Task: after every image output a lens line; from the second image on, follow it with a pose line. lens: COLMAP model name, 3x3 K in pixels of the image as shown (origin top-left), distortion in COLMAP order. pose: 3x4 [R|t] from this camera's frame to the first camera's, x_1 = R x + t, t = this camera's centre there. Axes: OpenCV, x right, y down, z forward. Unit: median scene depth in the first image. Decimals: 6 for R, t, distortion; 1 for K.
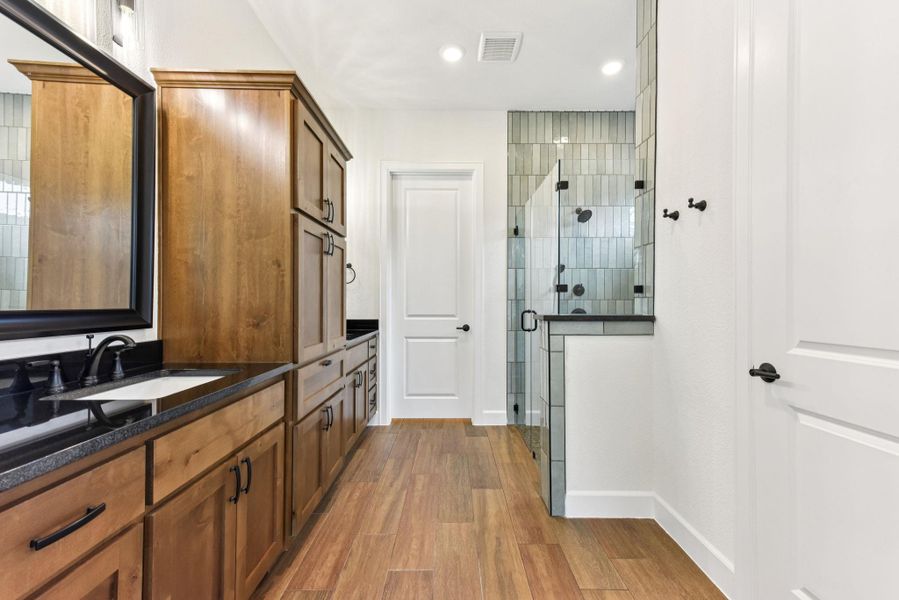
lens RADIAL K [[369.8, 0, 453.3], [0, 369.8, 300.0], [0, 0, 1]] dist [0.023716, -0.000123]
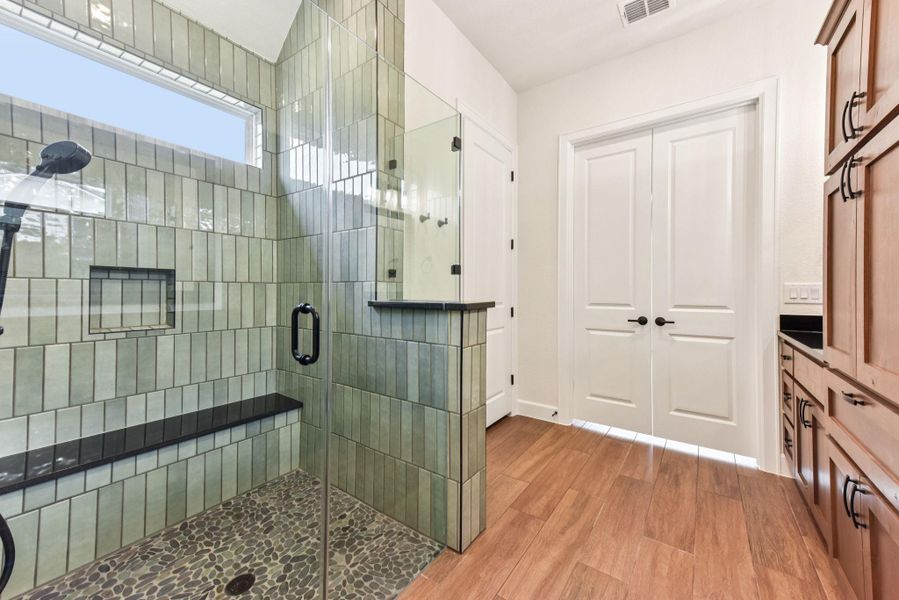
lens RADIAL K [[353.8, 0, 452.9], [0, 353.8, 291.5], [0, 0, 1]] dist [0.029240, -0.000074]
pose [[-0.812112, -0.009268, 0.583427, -0.179842], [-0.013768, 0.999900, -0.003281, 0.022835], [-0.583339, -0.010697, -0.812159, 1.857550]]
